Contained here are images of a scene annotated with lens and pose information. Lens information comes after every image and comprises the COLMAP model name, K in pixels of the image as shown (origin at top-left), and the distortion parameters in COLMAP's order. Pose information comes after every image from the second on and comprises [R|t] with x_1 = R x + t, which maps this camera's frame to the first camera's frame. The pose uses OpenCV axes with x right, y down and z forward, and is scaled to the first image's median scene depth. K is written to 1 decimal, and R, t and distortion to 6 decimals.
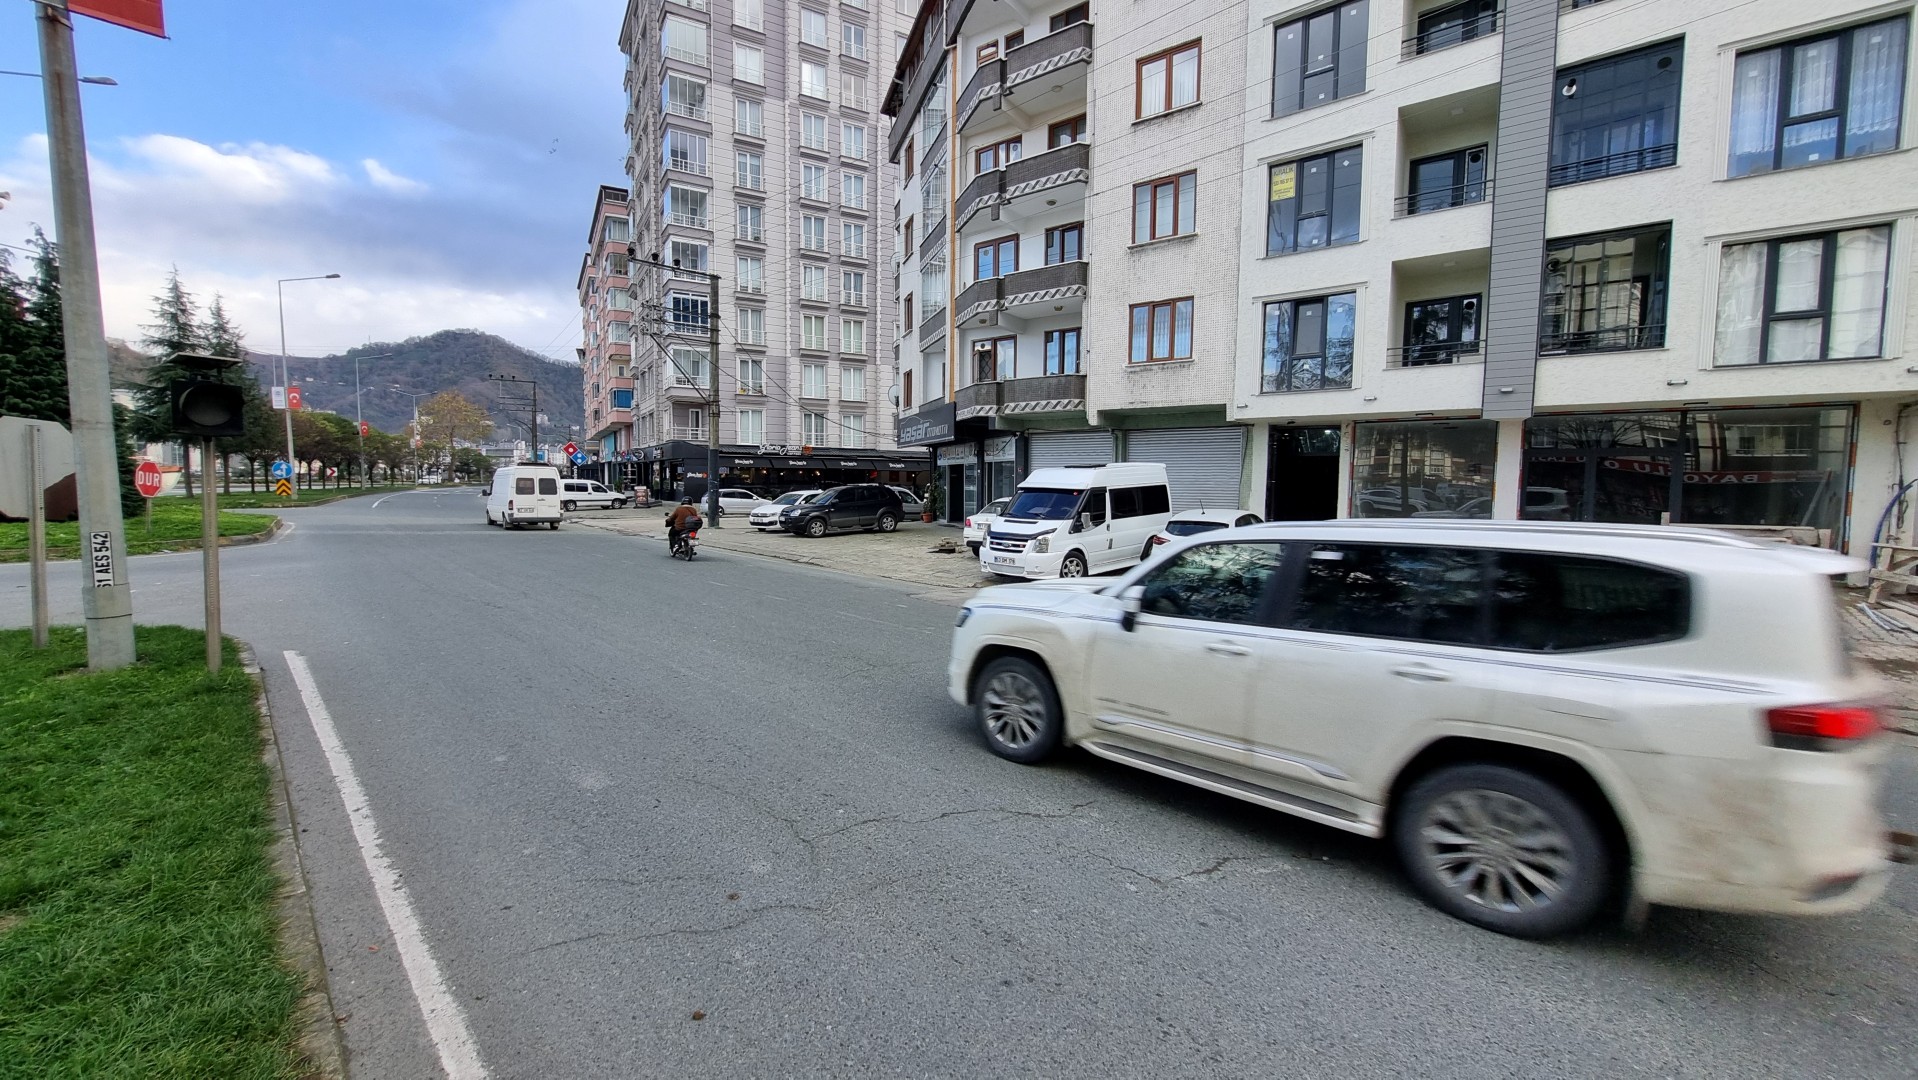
lens RADIAL K [[762.6, 0, 959.0], [0, 762.6, 540.0], [0, 0, 1]] dist [0.000276, 0.000008]
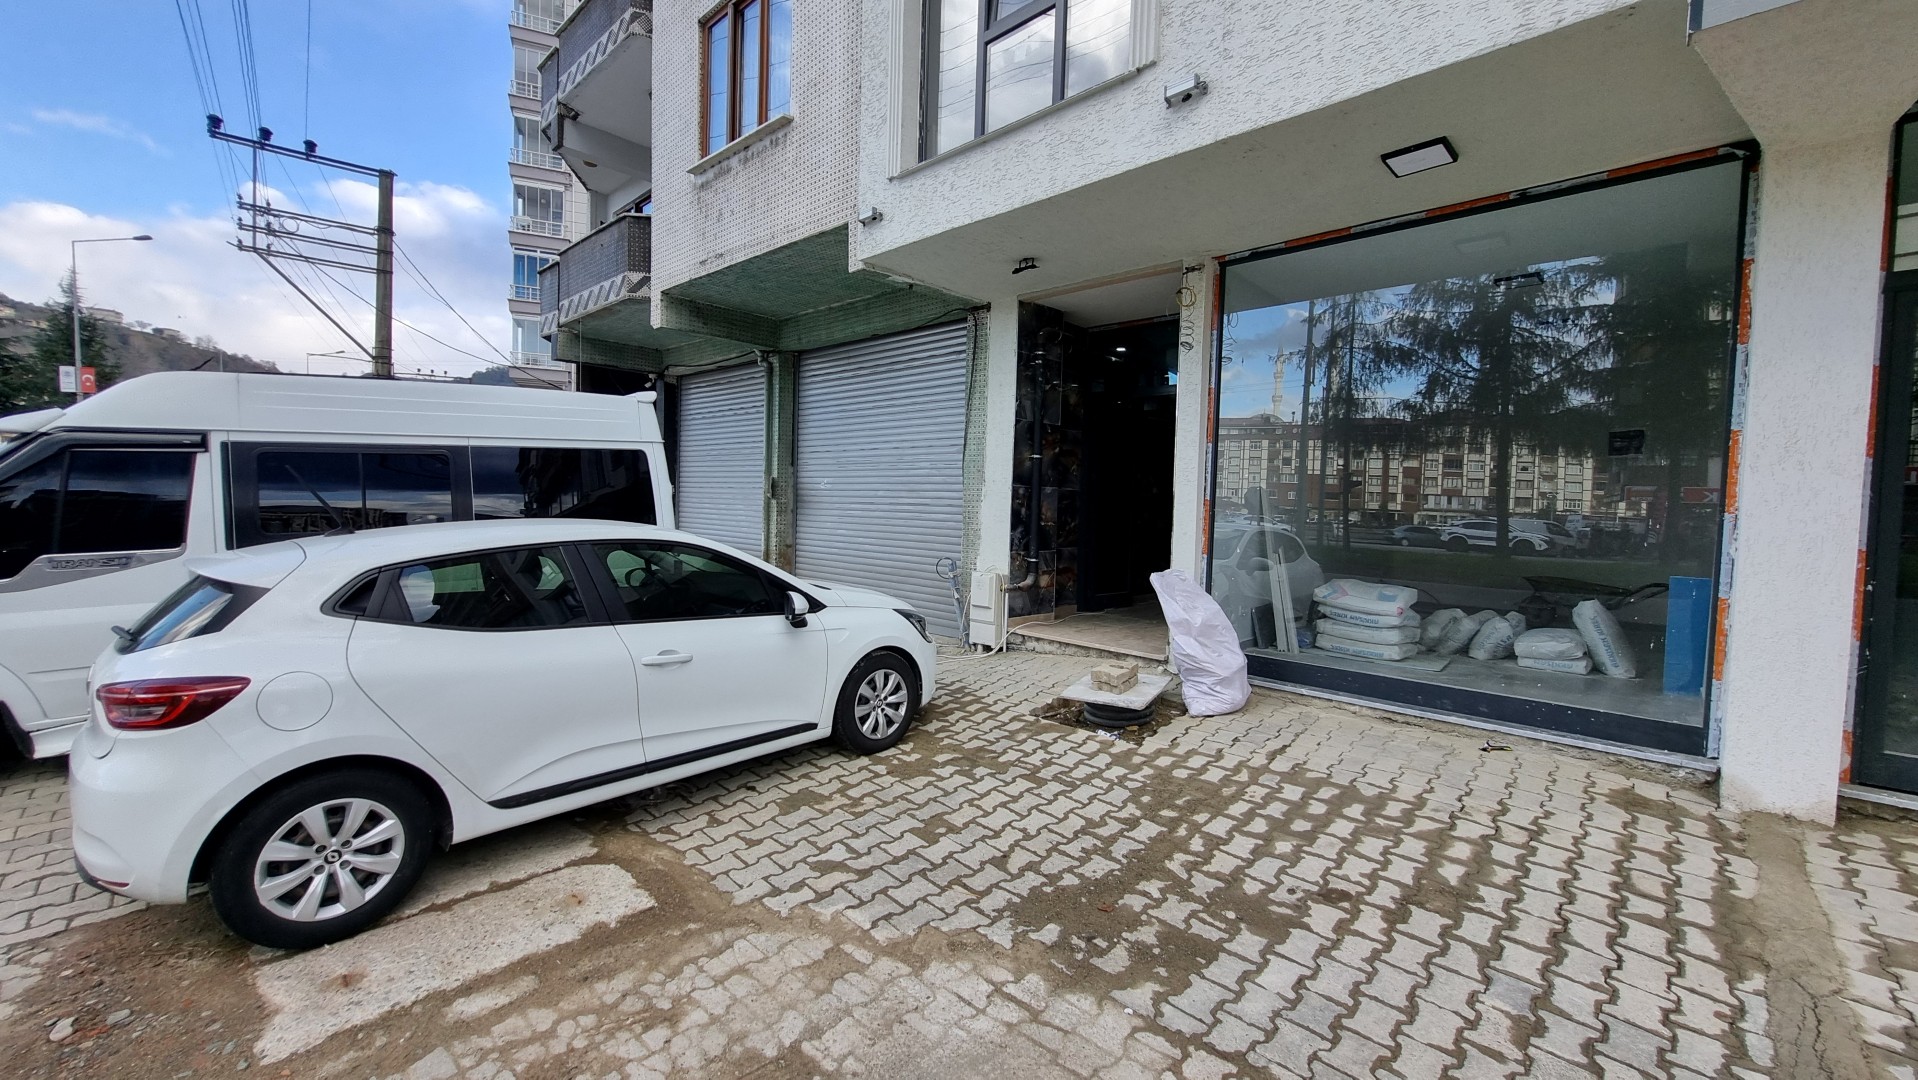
lens RADIAL K [[762.6, 0, 959.0], [0, 762.6, 540.0], [0, 0, 1]] dist [0.000276, 0.000008]
pose [[0.992484, 0.026266, -0.119520, 0.223625], [-0.030534, 0.998955, -0.034014, -0.012400], [0.118502, 0.037408, 0.992249, 0.335215]]
